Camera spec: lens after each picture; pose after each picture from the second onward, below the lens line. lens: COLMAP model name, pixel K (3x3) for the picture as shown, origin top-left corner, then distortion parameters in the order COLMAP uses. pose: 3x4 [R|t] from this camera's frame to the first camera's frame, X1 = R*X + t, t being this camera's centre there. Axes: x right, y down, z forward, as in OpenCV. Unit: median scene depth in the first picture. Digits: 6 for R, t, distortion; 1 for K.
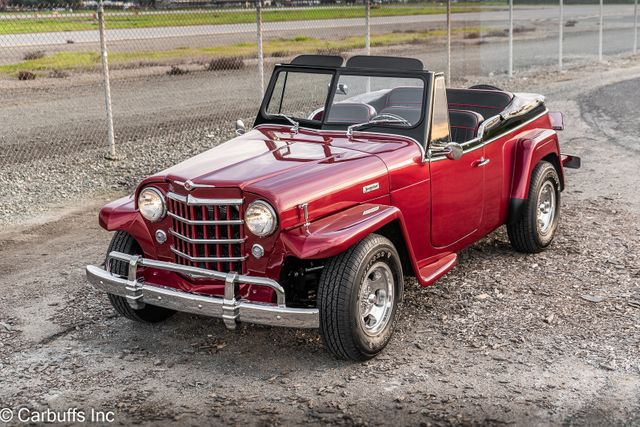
lens RADIAL K [[1052.5, 0, 345.9], [0, 1052.5, 213.6], [0, 0, 1]] dist [0.001597, 0.004564]
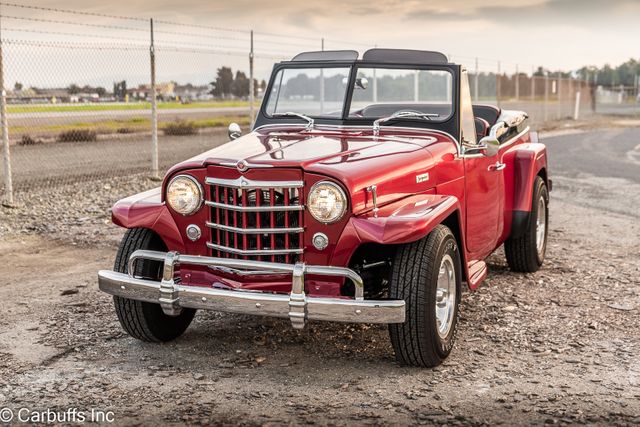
lens RADIAL K [[1037.0, 0, 331.5], [0, 1037.0, 212.0], [0, 0, 1]] dist [-0.010386, 0.092941]
pose [[0.985555, -0.008762, 0.169132, -0.210102], [0.024219, 0.995689, -0.089541, 0.085035], [-0.167618, 0.092344, 0.981518, 0.144427]]
